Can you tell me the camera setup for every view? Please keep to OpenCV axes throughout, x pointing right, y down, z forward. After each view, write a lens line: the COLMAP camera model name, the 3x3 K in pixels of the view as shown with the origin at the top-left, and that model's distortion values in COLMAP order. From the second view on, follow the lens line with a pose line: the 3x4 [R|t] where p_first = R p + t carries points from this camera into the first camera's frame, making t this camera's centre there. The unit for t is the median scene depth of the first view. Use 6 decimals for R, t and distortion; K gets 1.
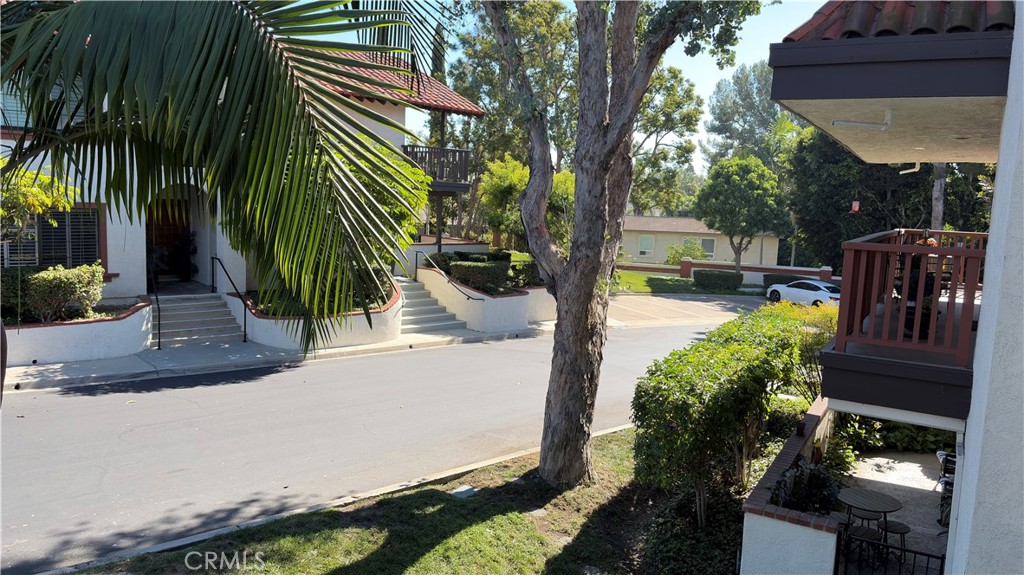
lens RADIAL K [[775.2, 0, 510.9], [0, 775.2, 290.1], [0, 0, 1]] dist [0.038362, -0.011743]
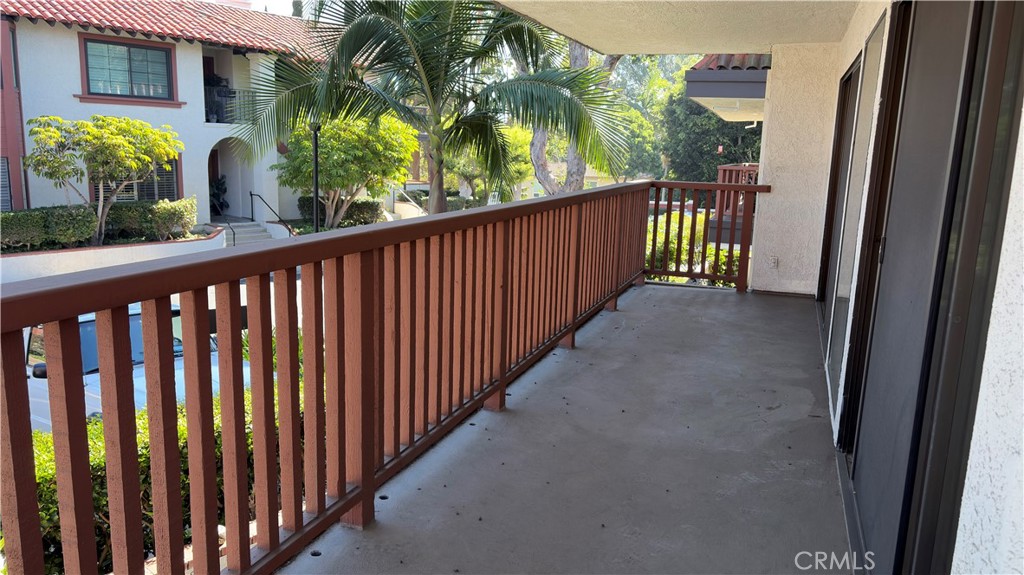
lens RADIAL K [[775.2, 0, 511.5], [0, 775.2, 289.4], [0, 0, 1]] dist [0.038362, -0.011743]
pose [[0.986184, -0.039740, 0.160815, -0.132411], [0.029242, 0.997316, 0.067129, 0.032086], [-0.163051, -0.061499, 0.984699, -0.277509]]
